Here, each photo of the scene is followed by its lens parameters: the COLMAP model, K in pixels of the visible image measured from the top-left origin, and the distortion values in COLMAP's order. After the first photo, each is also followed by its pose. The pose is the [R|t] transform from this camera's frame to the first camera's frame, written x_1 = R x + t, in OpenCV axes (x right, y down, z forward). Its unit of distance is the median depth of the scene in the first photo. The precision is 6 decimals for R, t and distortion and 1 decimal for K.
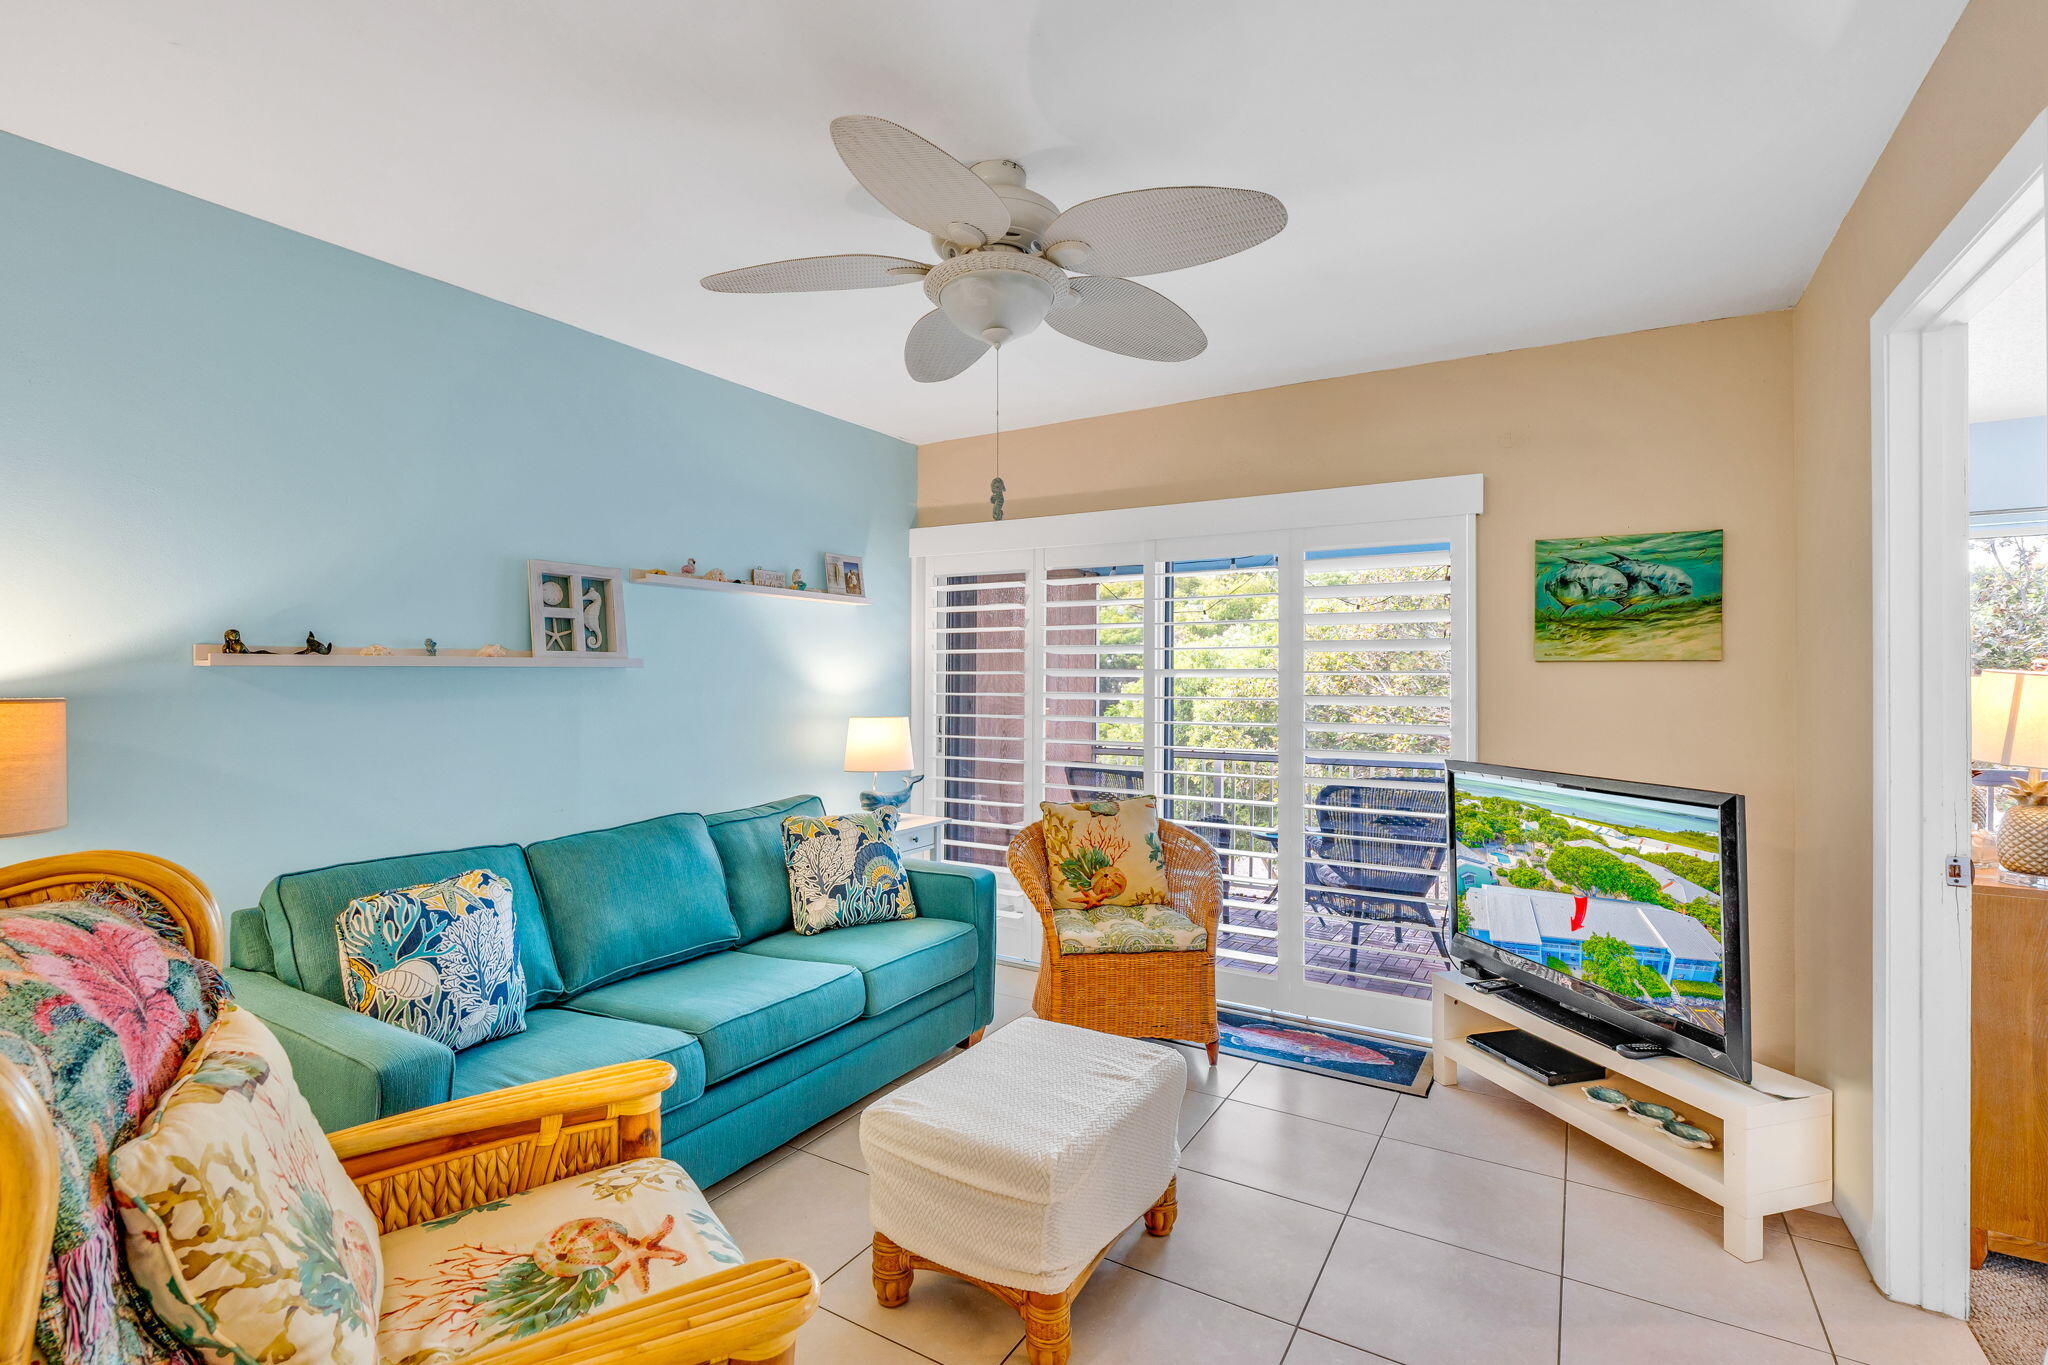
lens RADIAL K [[936.8, 0, 1022.9], [0, 936.8, 679.9], [0, 0, 1]] dist [0.001222, 0.000263]
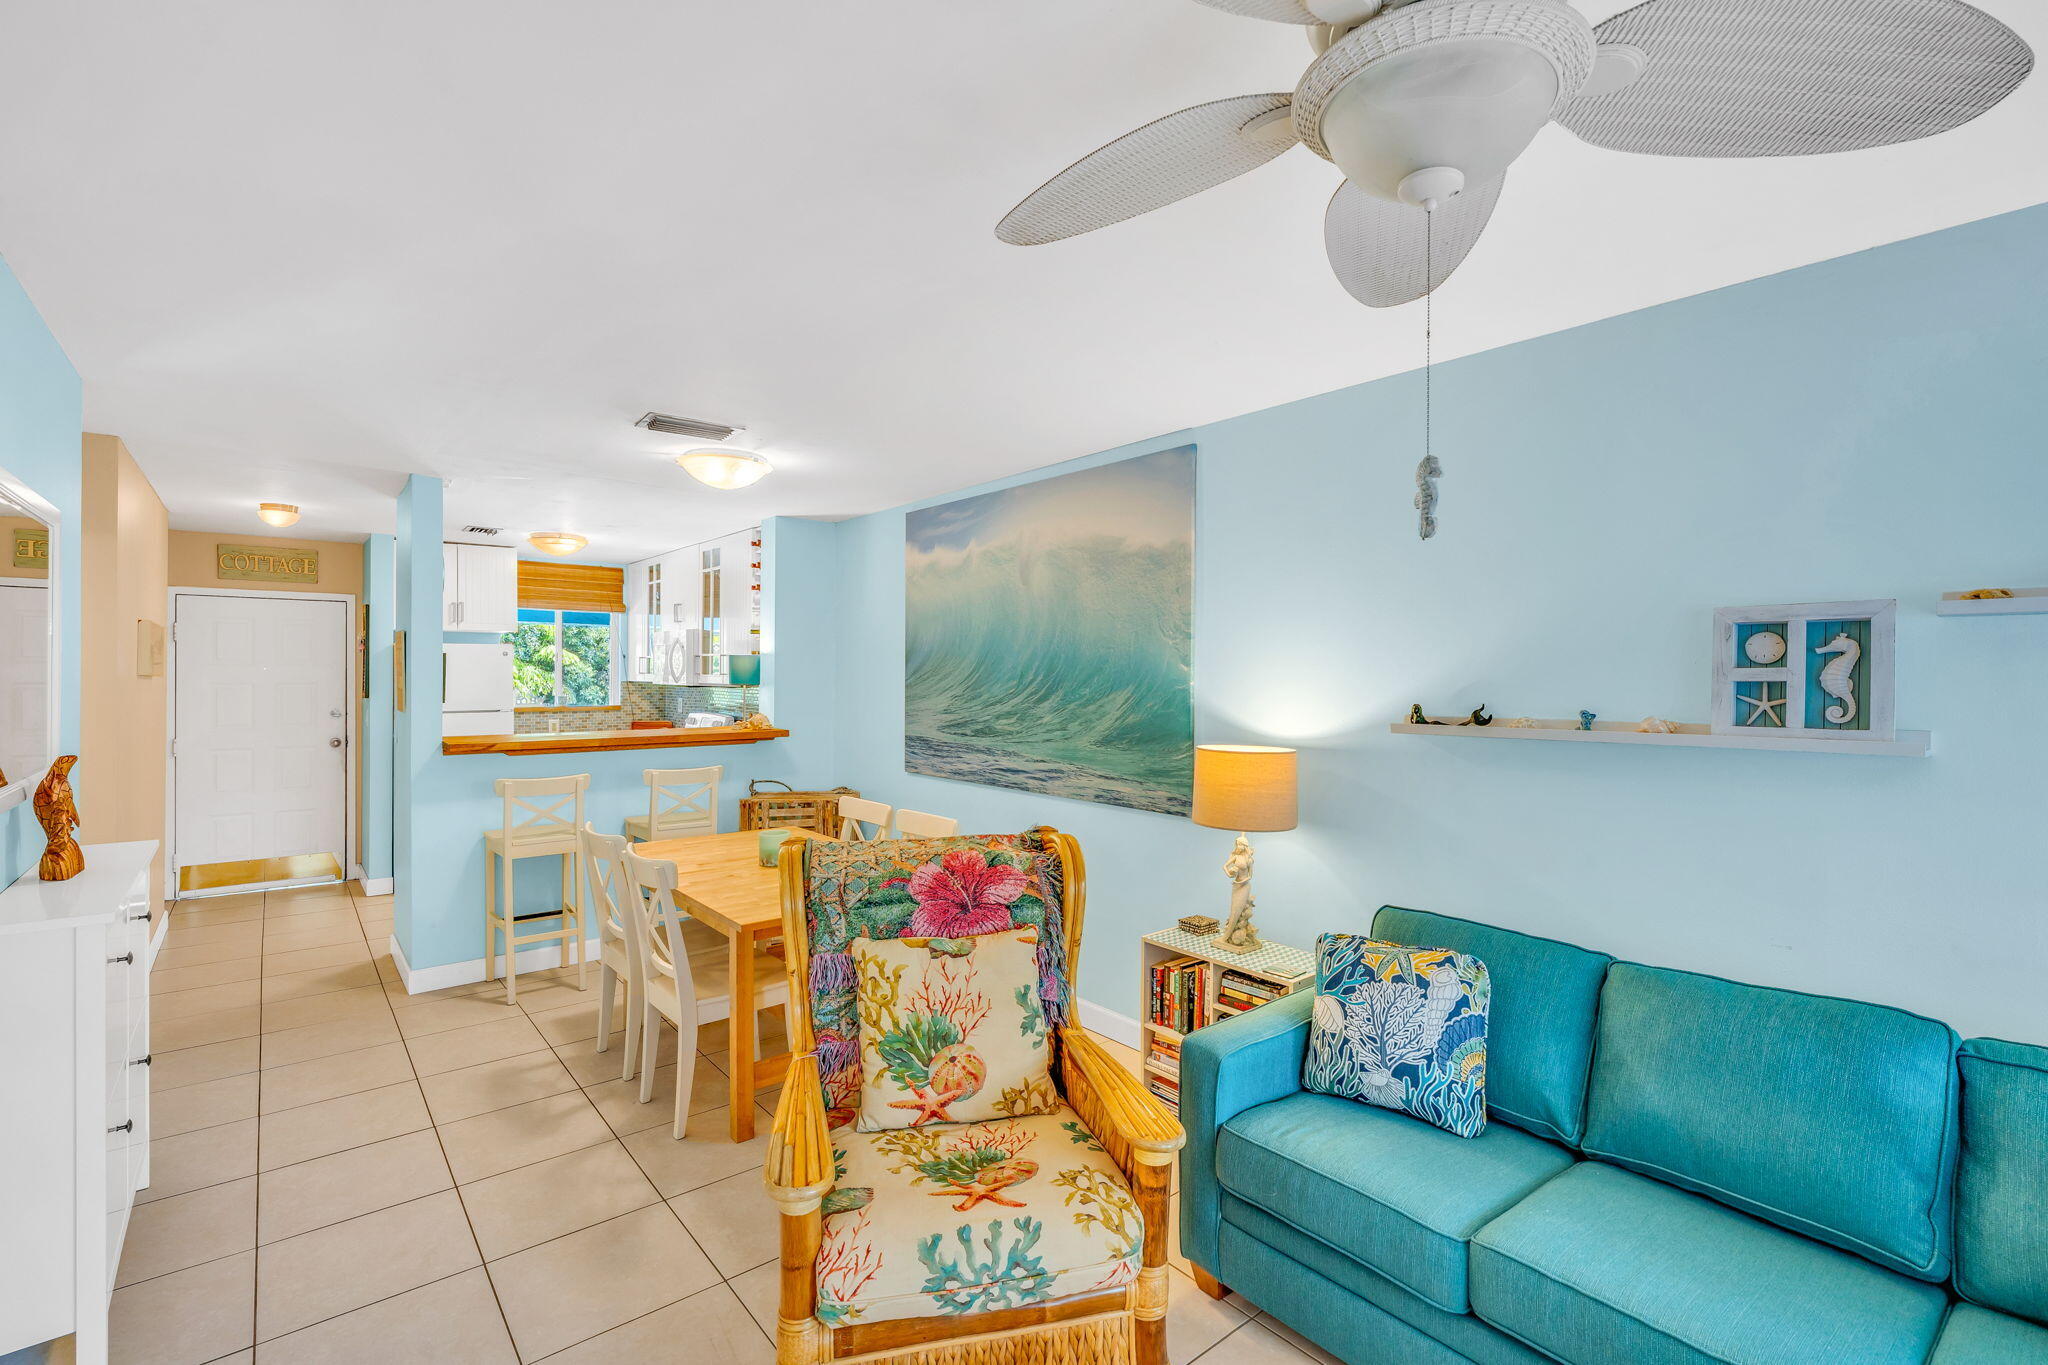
lens RADIAL K [[936.8, 0, 1016.0], [0, 936.8, 680.5], [0, 0, 1]] dist [0.001222, 0.000263]
pose [[-0.353114, -0.001053, -0.935580, 0.447577], [-0.005398, 0.999985, 0.000912, -0.072830], [0.935565, 0.005372, -0.353114, 0.799975]]
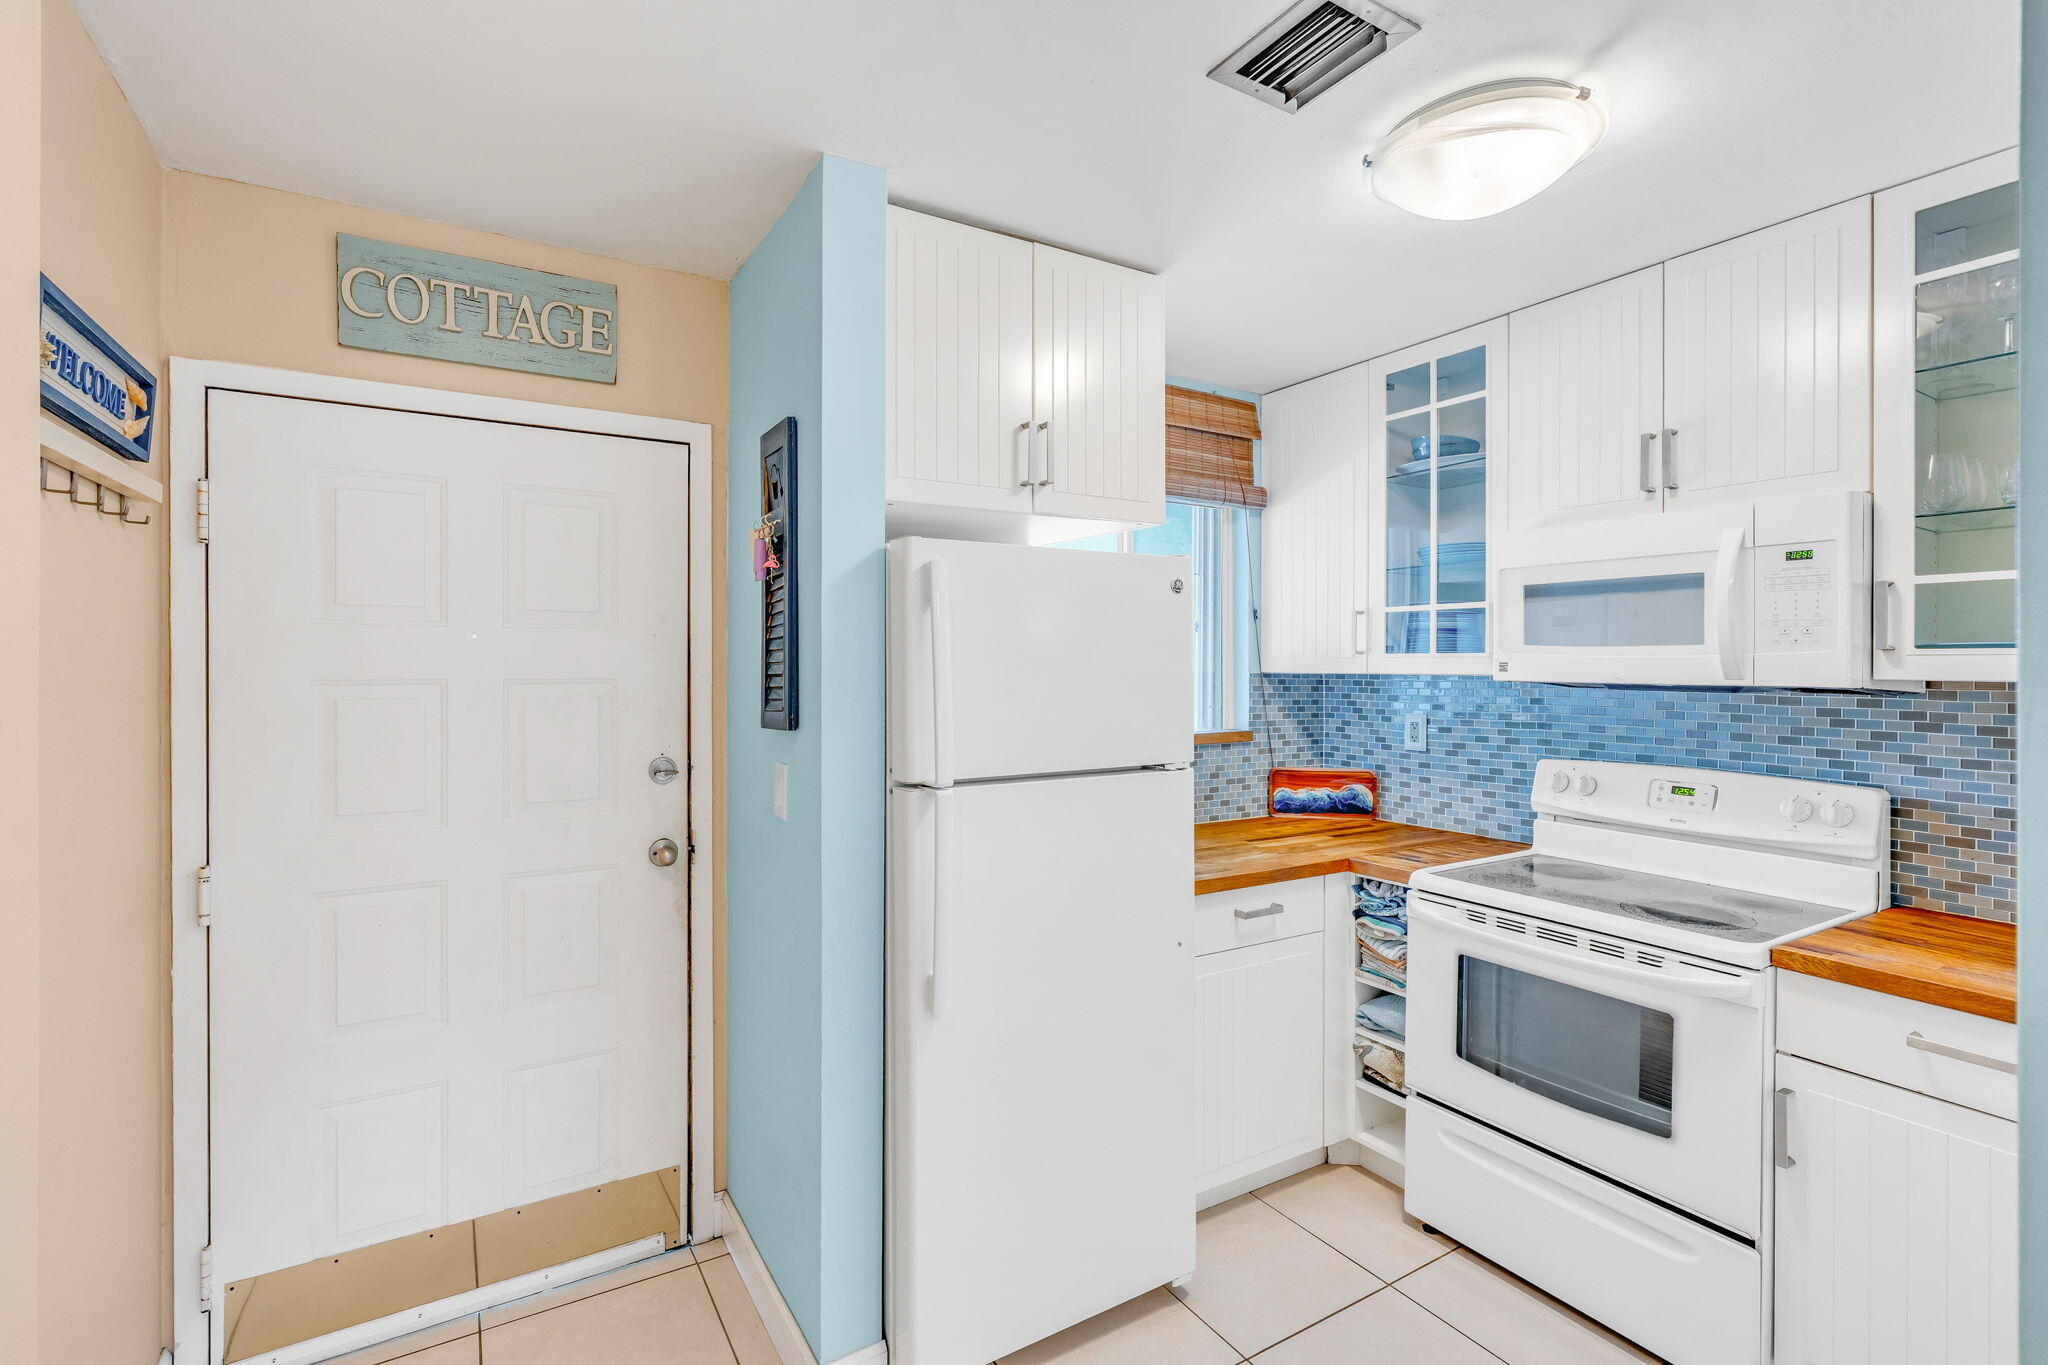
lens RADIAL K [[936.8, 0, 1031.8], [0, 936.8, 674.4], [0, 0, 1]] dist [0.001222, 0.000263]
pose [[-0.463412, 0.004404, -0.886132, 0.251734], [-0.004048, 0.999967, 0.007086, -0.071626], [0.886134, 0.006871, -0.463379, 0.463042]]
